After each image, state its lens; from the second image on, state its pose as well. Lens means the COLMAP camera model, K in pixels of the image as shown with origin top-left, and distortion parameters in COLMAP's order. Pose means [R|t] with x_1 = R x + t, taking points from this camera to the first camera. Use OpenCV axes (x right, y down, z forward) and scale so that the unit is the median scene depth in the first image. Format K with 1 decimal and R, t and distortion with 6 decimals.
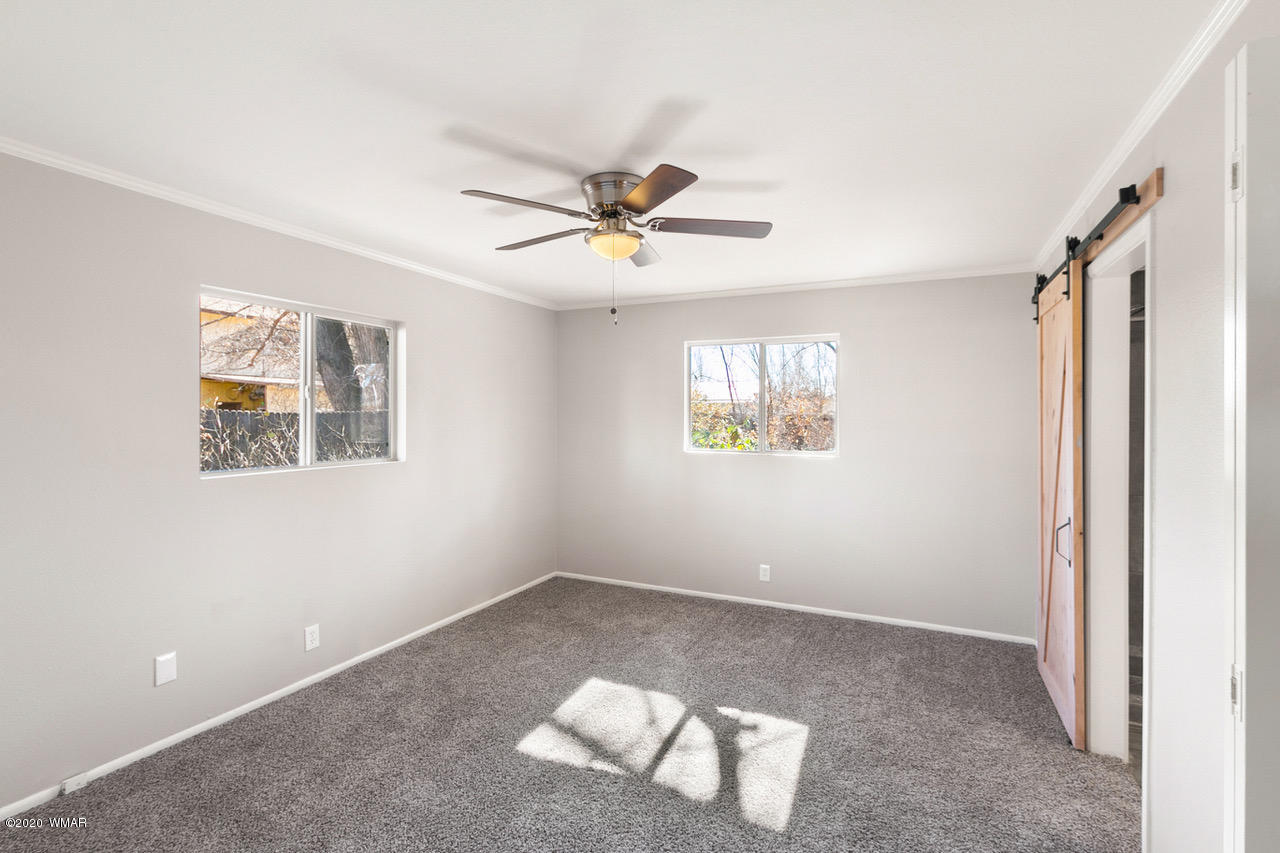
lens RADIAL K [[600.9, 0, 637.1], [0, 600.9, 413.9], [0, 0, 1]] dist [0.001754, 0.000104]
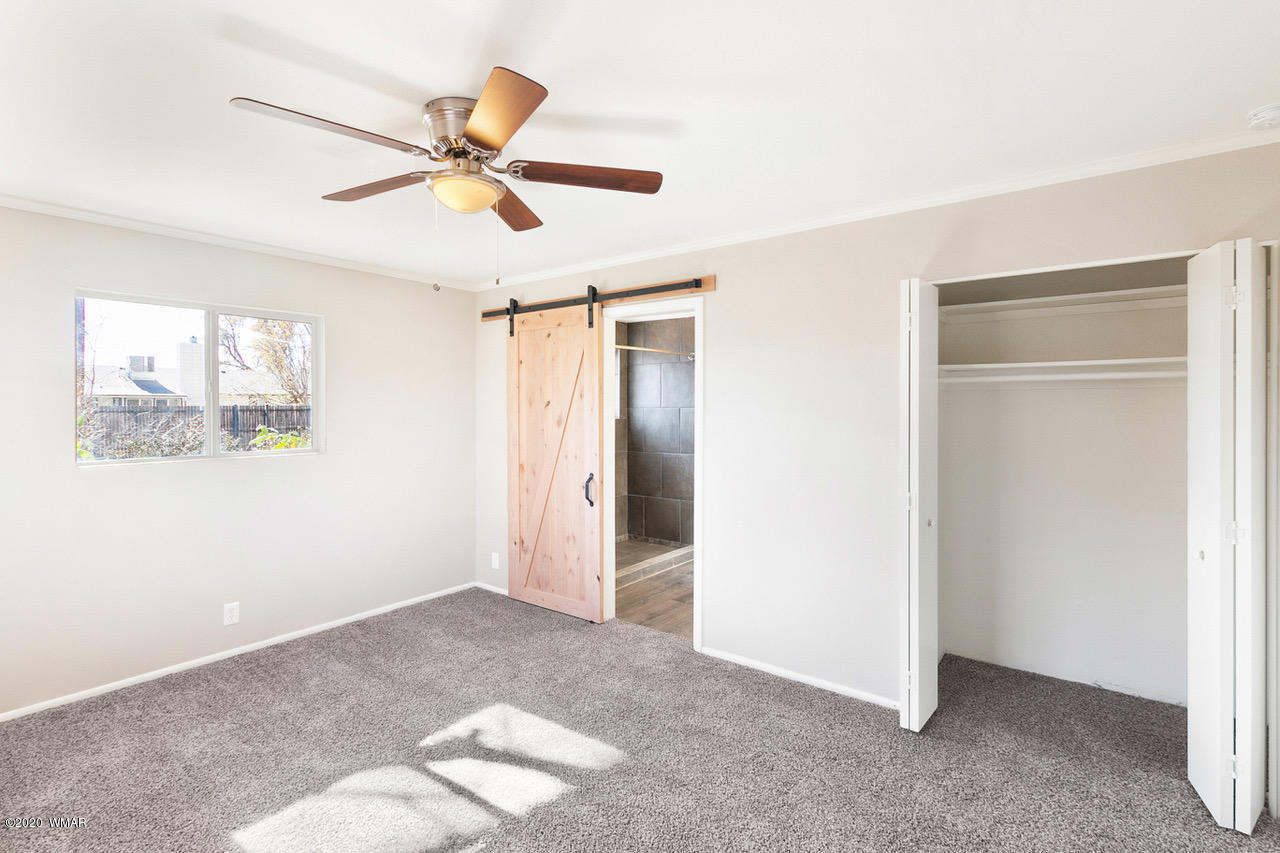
lens RADIAL K [[611.6, 0, 629.8], [0, 611.6, 386.9], [0, 0, 1]] dist [-0.000782, -0.000407]
pose [[0.216943, 0.020138, 0.975977, -0.675931], [0.004304, 0.999758, -0.021586, -0.005168], [-0.976175, 0.008883, 0.216804, 0.515768]]
